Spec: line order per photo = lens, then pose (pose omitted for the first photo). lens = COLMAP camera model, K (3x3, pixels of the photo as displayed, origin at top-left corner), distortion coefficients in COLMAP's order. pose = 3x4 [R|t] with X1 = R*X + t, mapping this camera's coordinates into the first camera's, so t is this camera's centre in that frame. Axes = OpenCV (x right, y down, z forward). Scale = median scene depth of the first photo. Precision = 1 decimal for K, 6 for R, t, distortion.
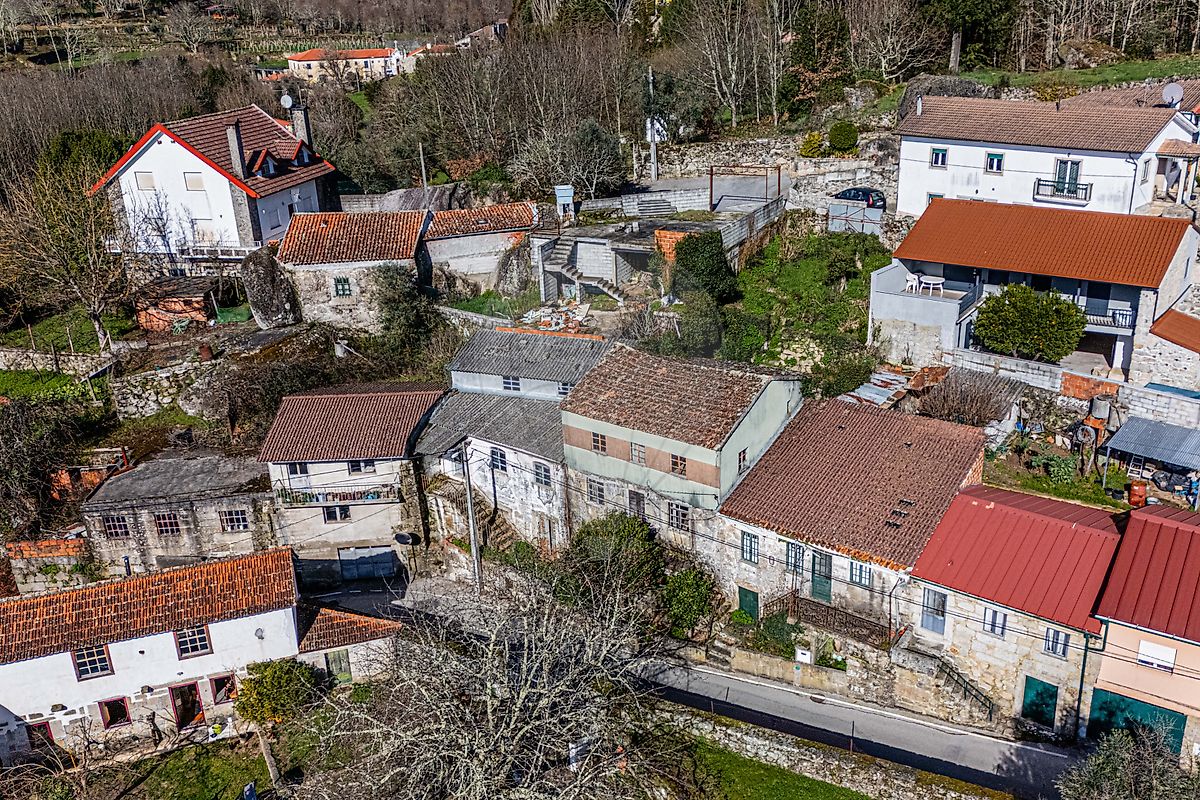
lens RADIAL K [[1036.9, 0, 676.6], [0, 1036.9, 393.5], [0, 0, 1]] dist [0.095417, -0.118241]
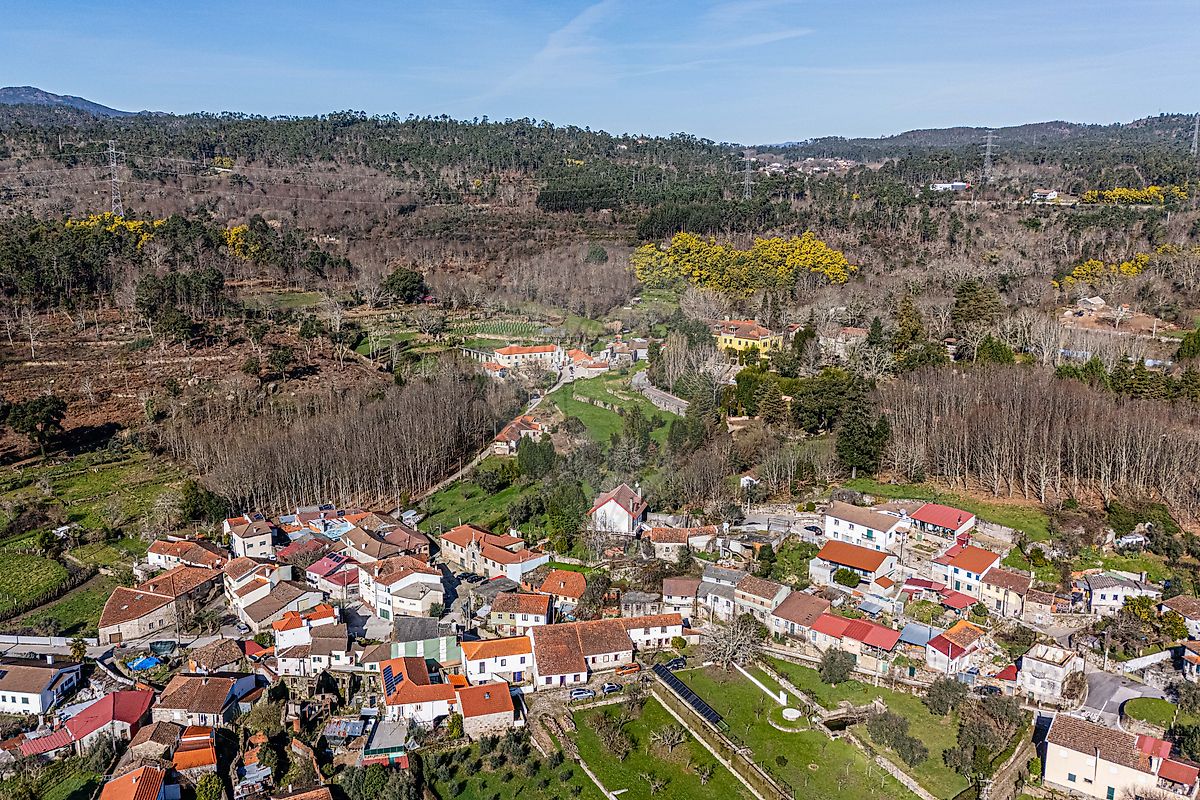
lens RADIAL K [[1036.9, 0, 557.7], [0, 1036.9, 395.4], [0, 0, 1]] dist [0.095417, -0.118241]
pose [[0.988997, 0.051909, -0.138529, -0.254104], [-0.073082, 0.985609, -0.152427, -0.057082], [0.128623, 0.160874, 0.978558, -3.211364]]
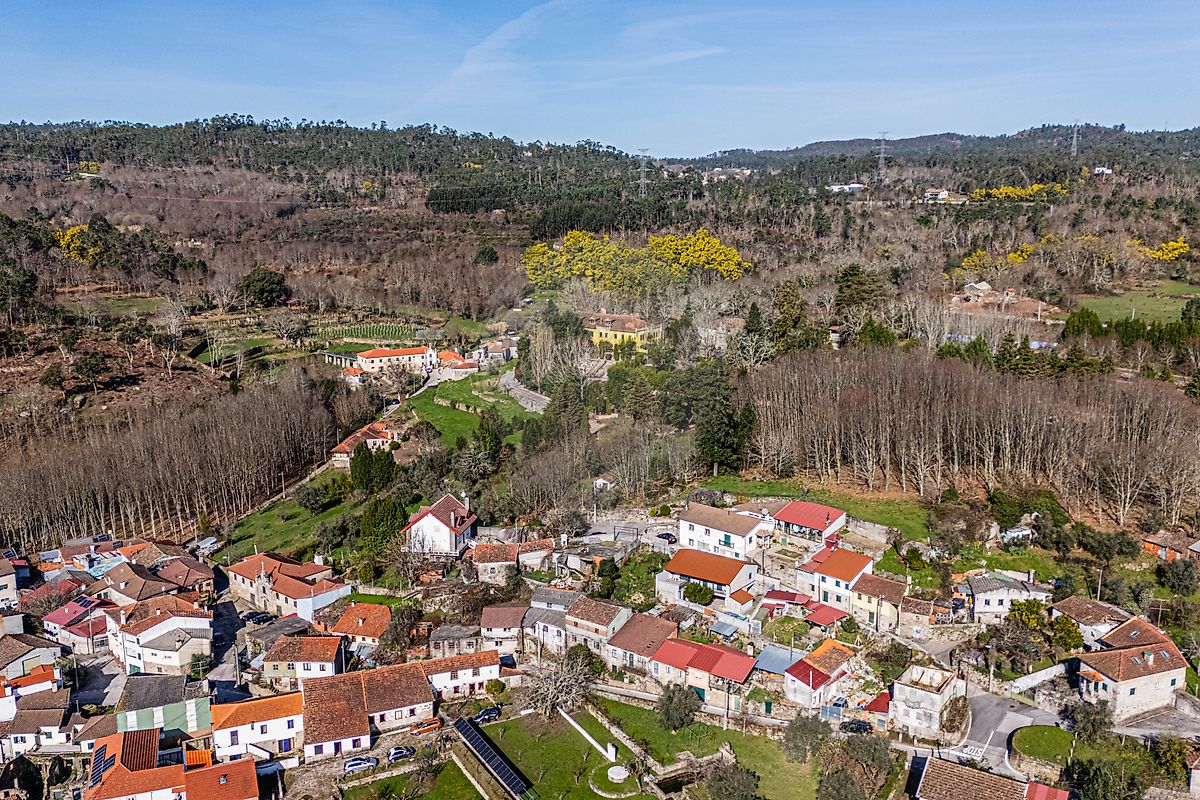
lens RADIAL K [[1036.9, 0, 600.7], [0, 1036.9, 389.0], [0, 0, 1]] dist [0.095417, -0.118241]
pose [[0.999394, 0.020628, -0.028025, 0.087529], [-0.025293, 0.983727, -0.177881, -0.104115], [0.023900, 0.178483, 0.983653, -2.444310]]
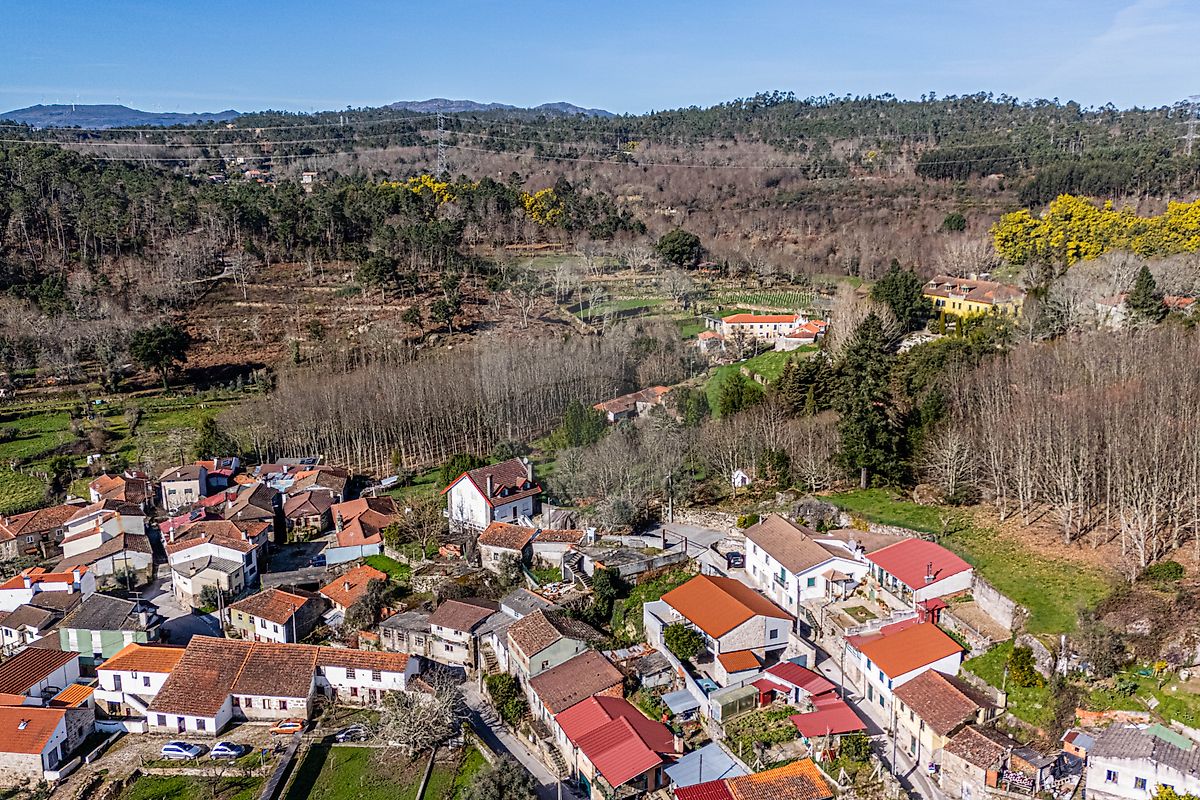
lens RADIAL K [[1036.9, 0, 601.9], [0, 1036.9, 392.7], [0, 0, 1]] dist [0.095417, -0.118241]
pose [[0.839261, 0.121260, -0.530036, 1.305959], [-0.203885, 0.973871, -0.100033, -0.325456], [0.504056, 0.192020, 0.842054, -1.149856]]
